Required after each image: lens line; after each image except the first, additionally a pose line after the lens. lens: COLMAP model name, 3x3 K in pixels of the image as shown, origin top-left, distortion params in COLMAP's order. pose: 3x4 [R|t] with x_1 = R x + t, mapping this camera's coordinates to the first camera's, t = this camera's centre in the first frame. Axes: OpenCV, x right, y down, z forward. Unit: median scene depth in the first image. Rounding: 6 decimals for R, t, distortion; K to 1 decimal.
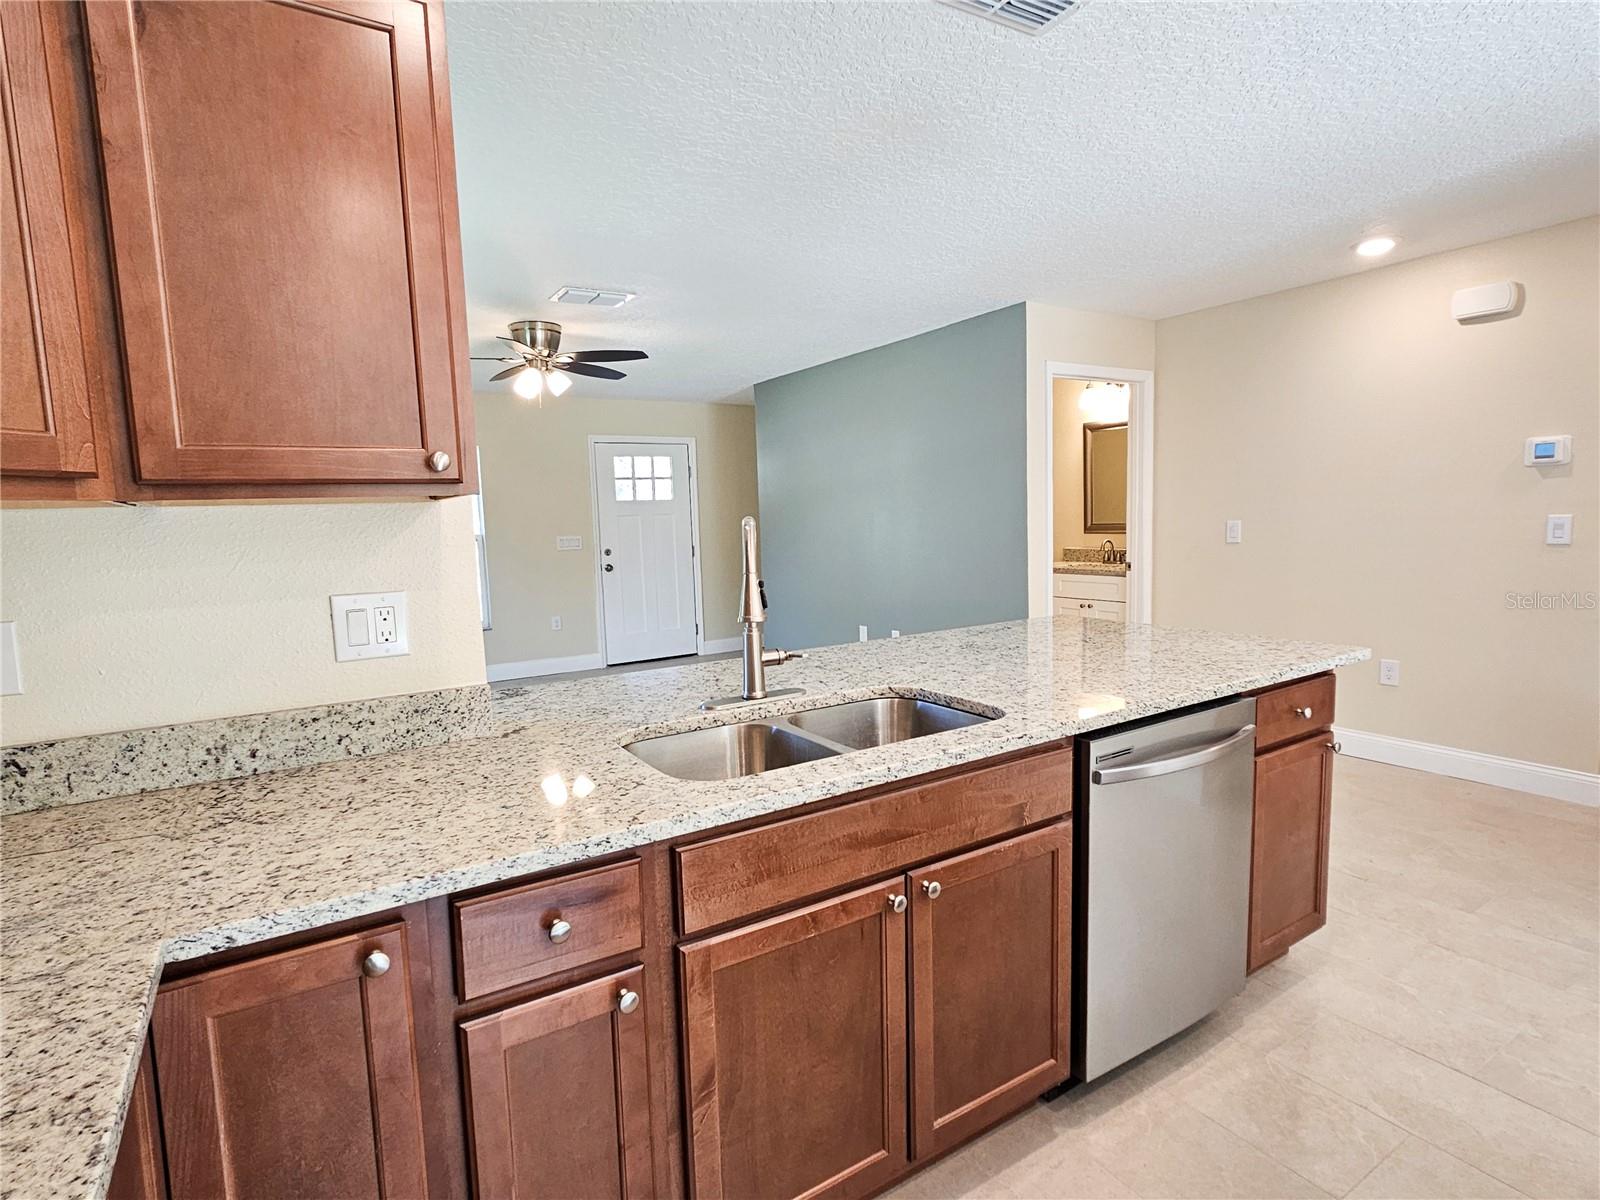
lens RADIAL K [[828.7, 0, 800.6], [0, 828.7, 601.8], [0, 0, 1]] dist [-0.002349, 0.001607]
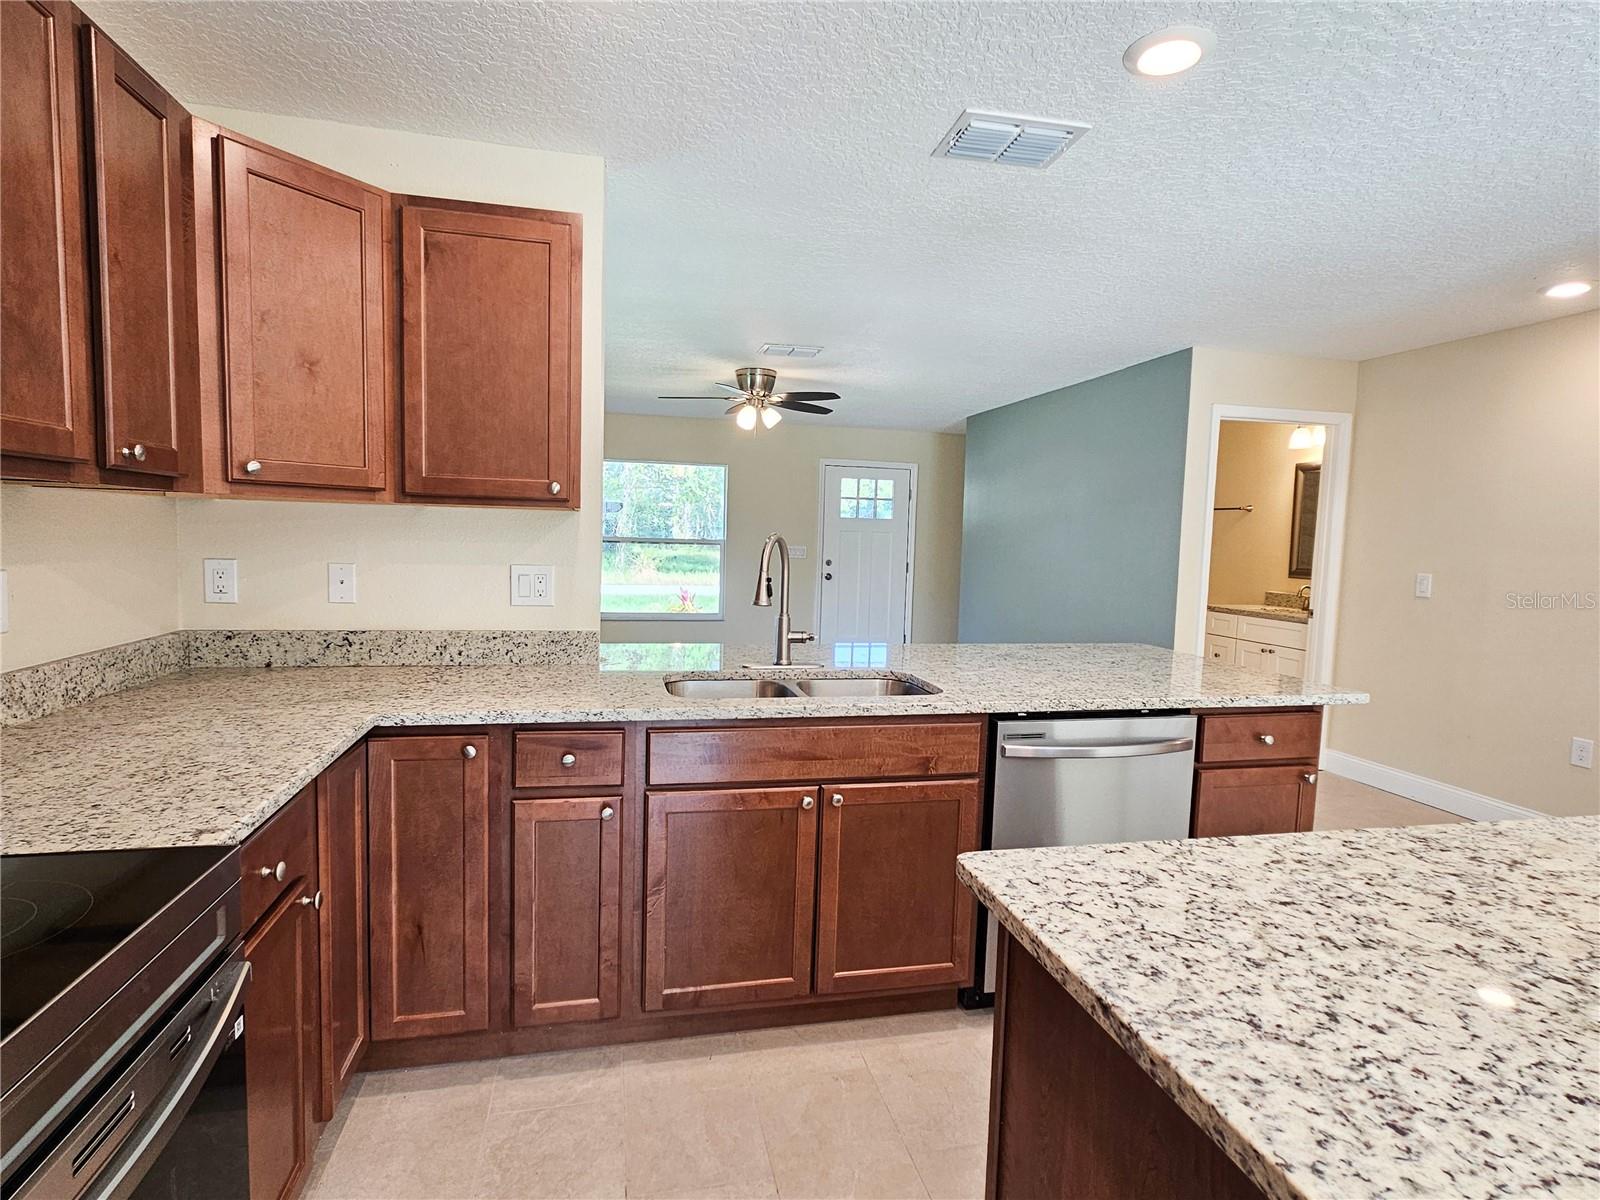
lens RADIAL K [[828.7, 0, 800.6], [0, 828.7, 601.8], [0, 0, 1]] dist [-0.002349, 0.001607]
pose [[0.941109, 0.086695, -0.326798, 0.477650], [-0.094248, 0.995522, -0.007316, 0.021657], [0.324700, 0.037685, 0.945066, -0.338478]]
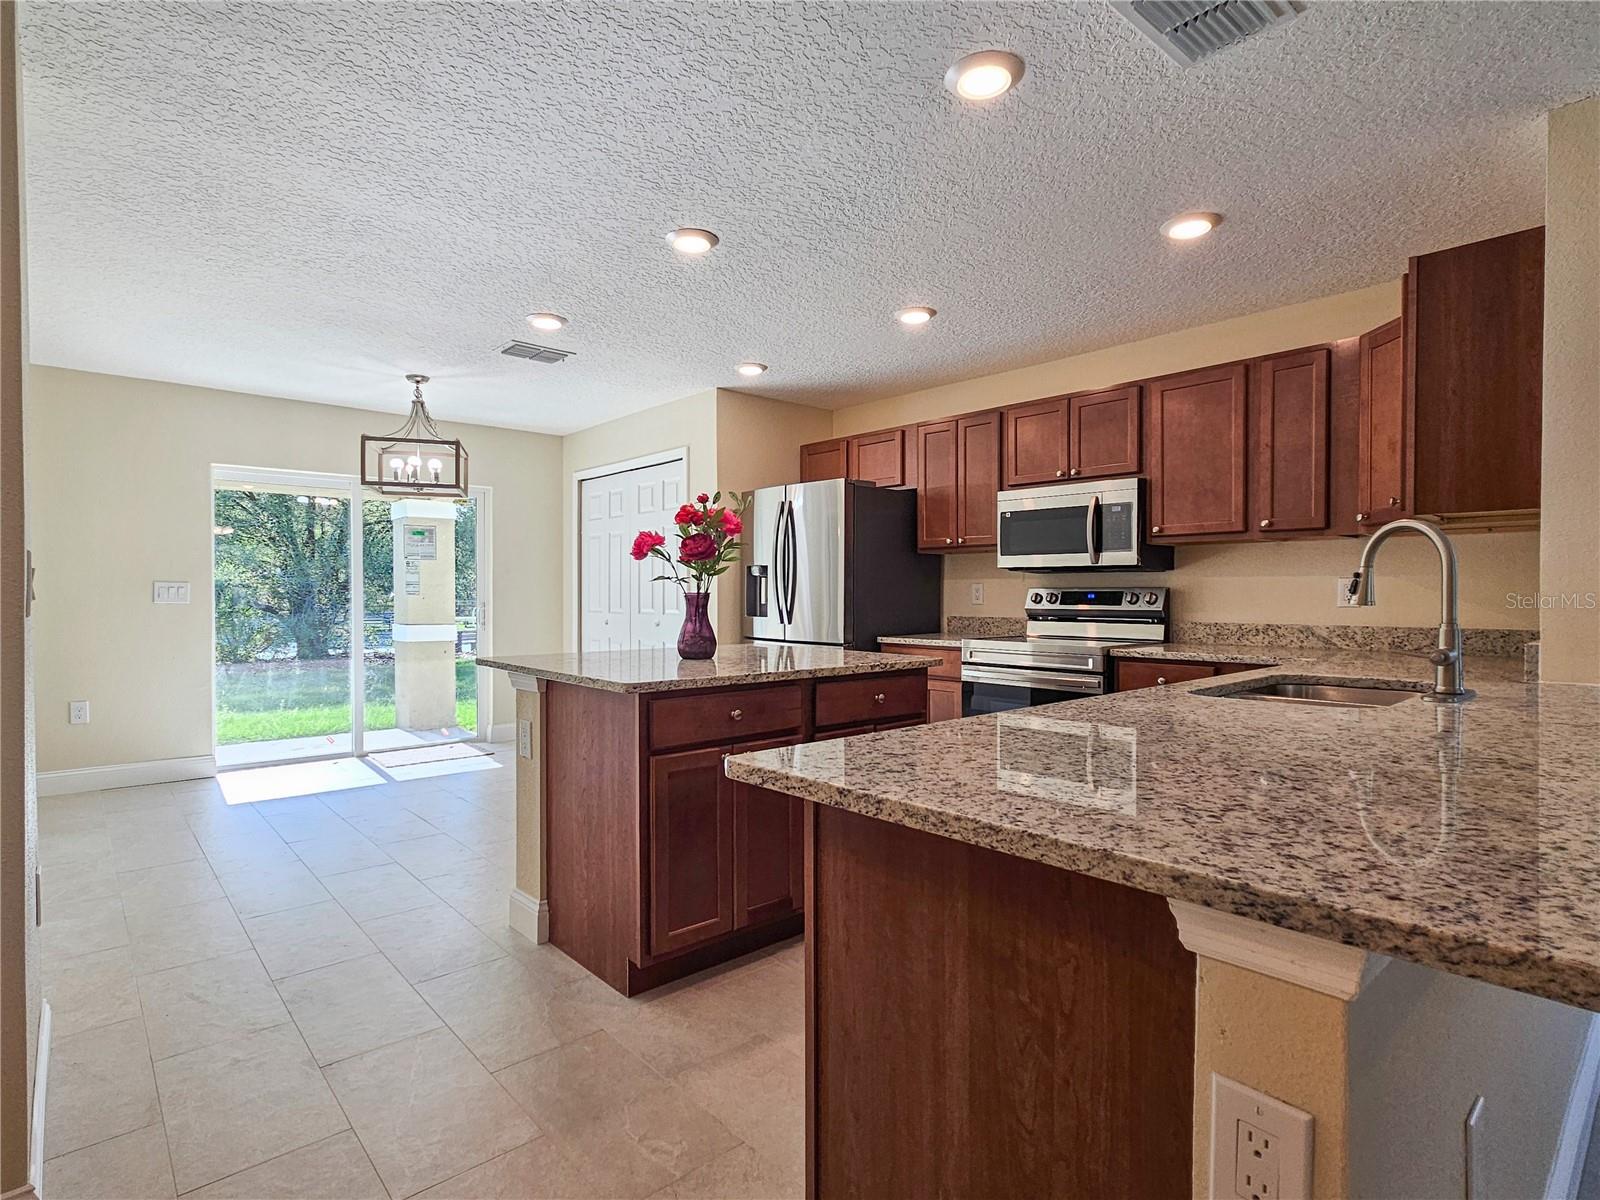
lens RADIAL K [[828.7, 0, 800.6], [0, 828.7, 601.8], [0, 0, 1]] dist [-0.002349, 0.001607]
pose [[-0.986353, 0.034122, -0.161072, 1.013364], [0.014540, 0.992519, 0.121223, -0.150019], [0.164003, 0.117227, -0.979470, 2.125388]]
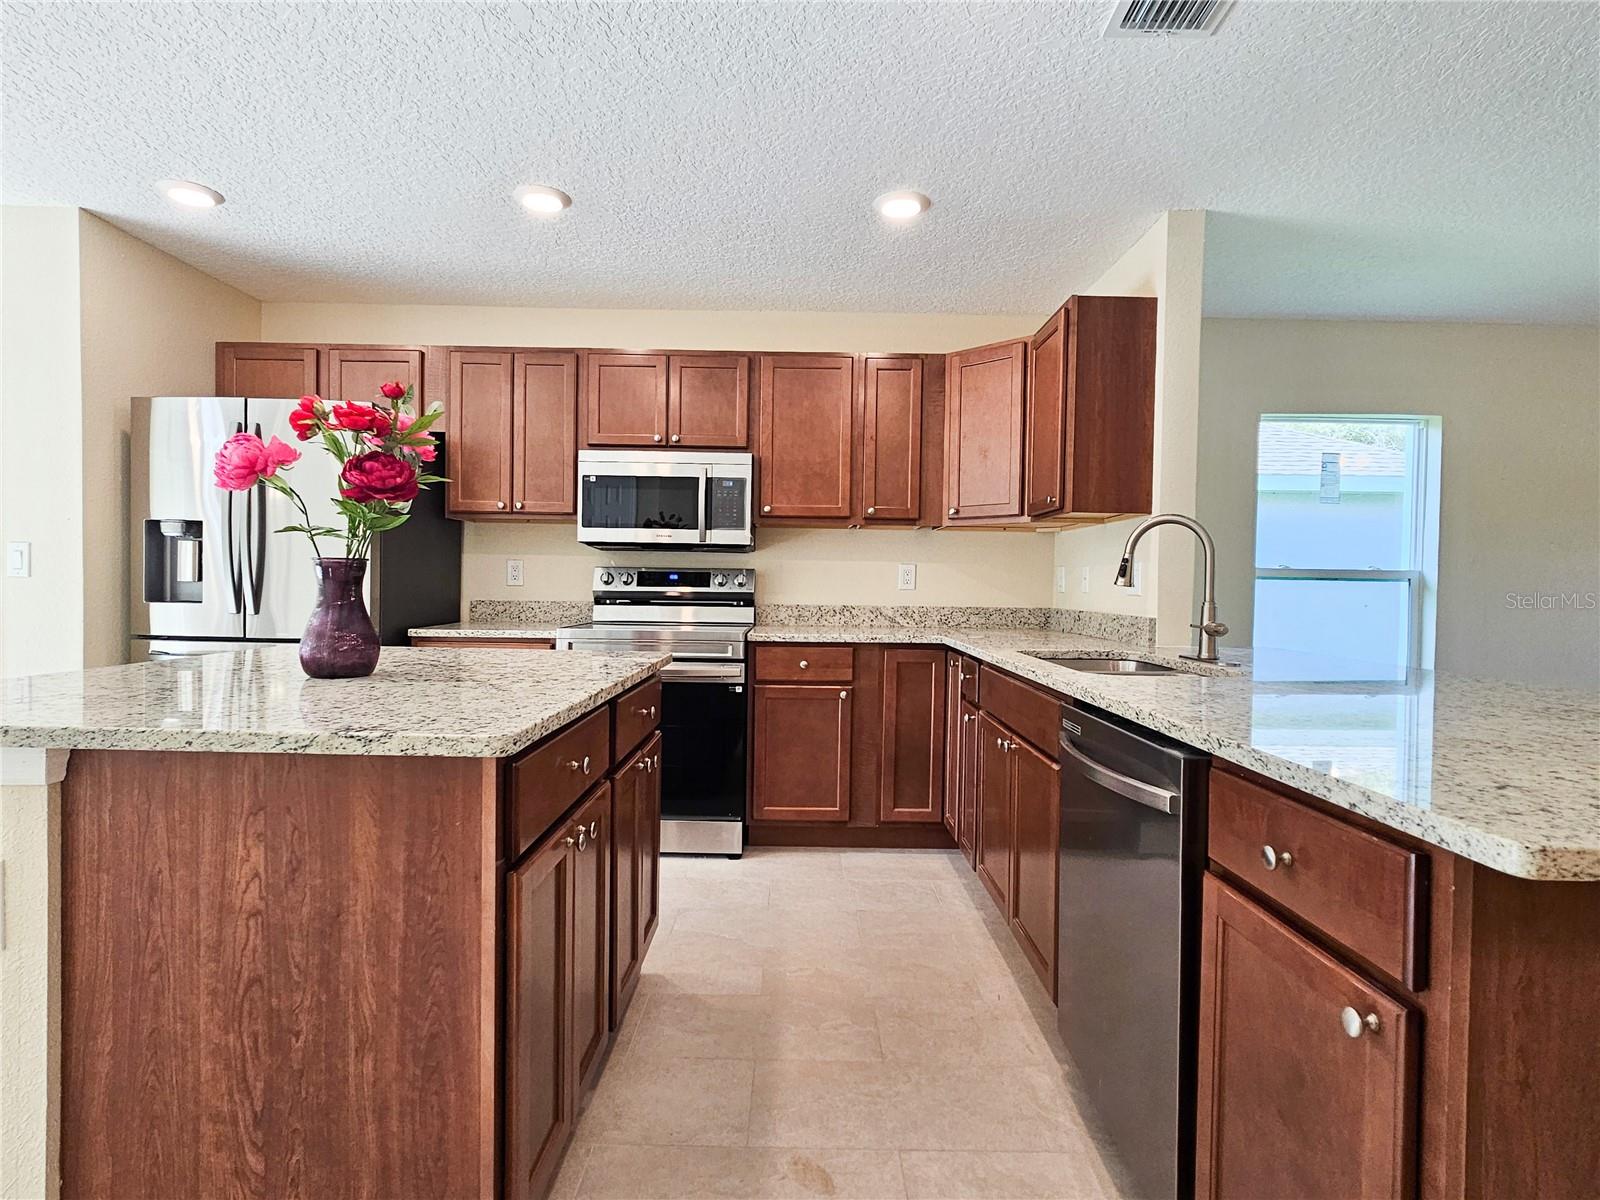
lens RADIAL K [[828.7, 0, 800.6], [0, 828.7, 601.8], [0, 0, 1]] dist [-0.002349, 0.001607]
pose [[-0.538954, 0.043205, -0.841226, 1.502555], [-0.087887, 0.990349, 0.107171, -0.056333], [0.837738, 0.131693, -0.529955, 1.306214]]
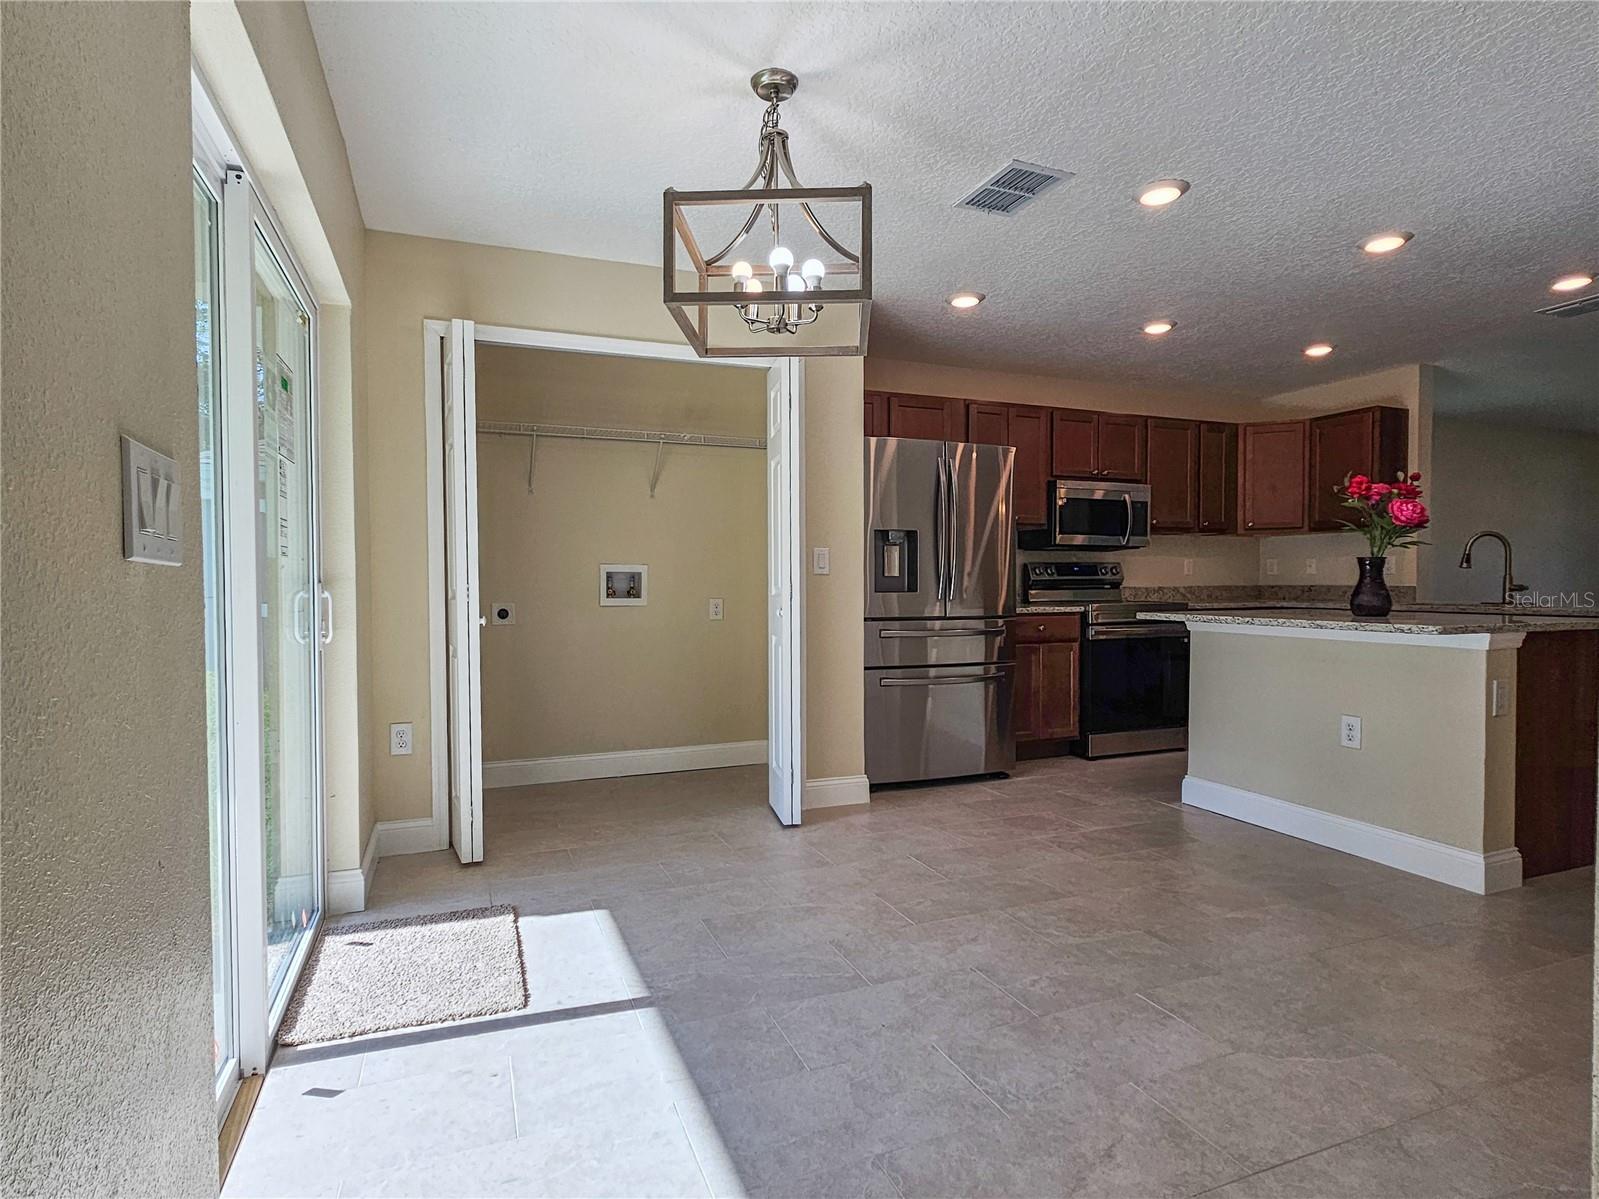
lens RADIAL K [[849.2, 0, 801.6], [0, 849.2, 602.3], [0, 0, 1]] dist [-0.001059, 0.000958]
pose [[-0.182047, 0.057200, -0.981625, 3.293942], [-0.093367, 0.992790, 0.075166, 0.138498], [0.978847, 0.105335, -0.175394, -0.737592]]
